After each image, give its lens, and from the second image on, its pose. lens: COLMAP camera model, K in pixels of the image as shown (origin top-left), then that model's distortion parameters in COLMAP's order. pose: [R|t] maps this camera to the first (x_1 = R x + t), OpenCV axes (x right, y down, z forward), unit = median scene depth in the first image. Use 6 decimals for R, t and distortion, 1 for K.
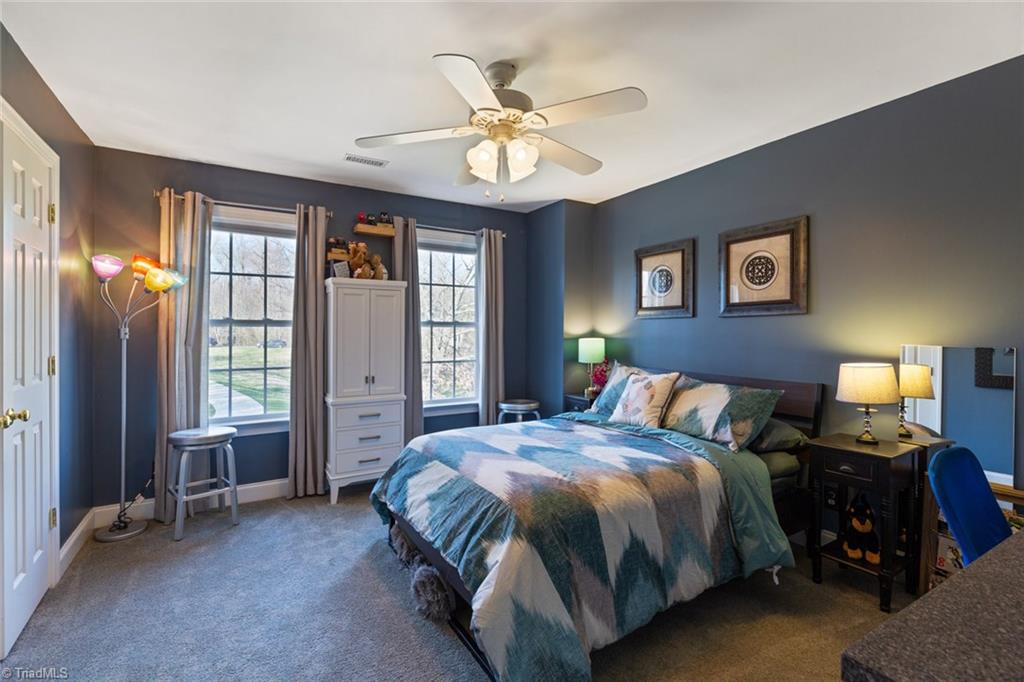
lens RADIAL K [[473.8, 0, 509.9], [0, 473.8, 335.6], [0, 0, 1]] dist [0.002751, 0.000531]
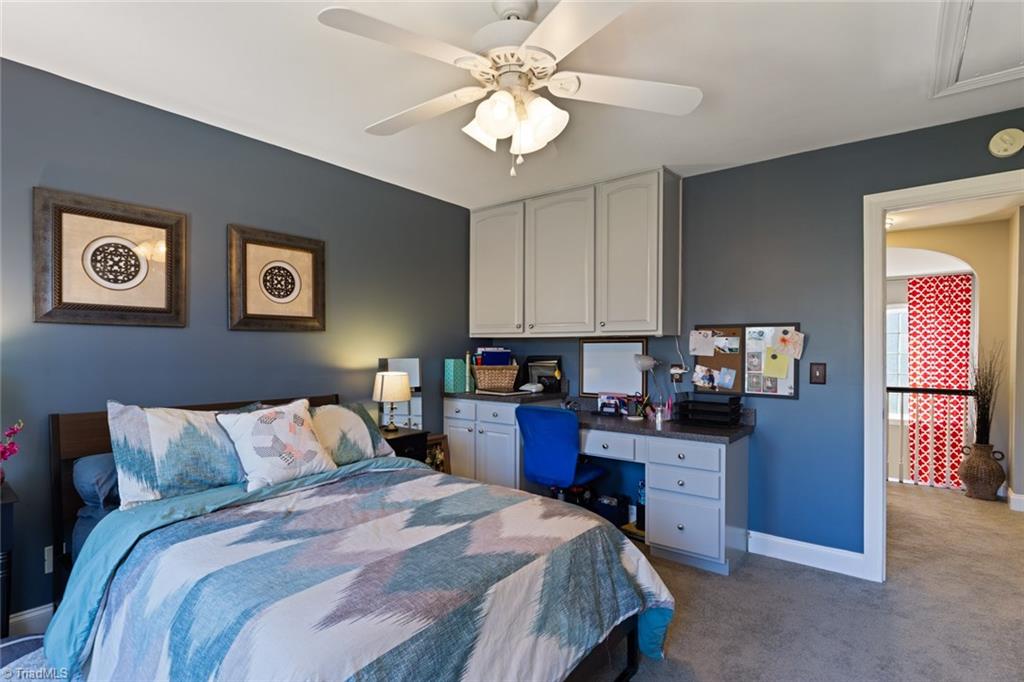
lens RADIAL K [[511.2, 0, 509.8], [0, 511.2, 346.1], [0, 0, 1]] dist [0.003734, 0.000531]
pose [[-0.360074, -0.001790, 0.932922, -0.565324], [-0.000187, 0.999998, 0.001846, -0.014190], [-0.932924, 0.000490, -0.360073, 0.939879]]
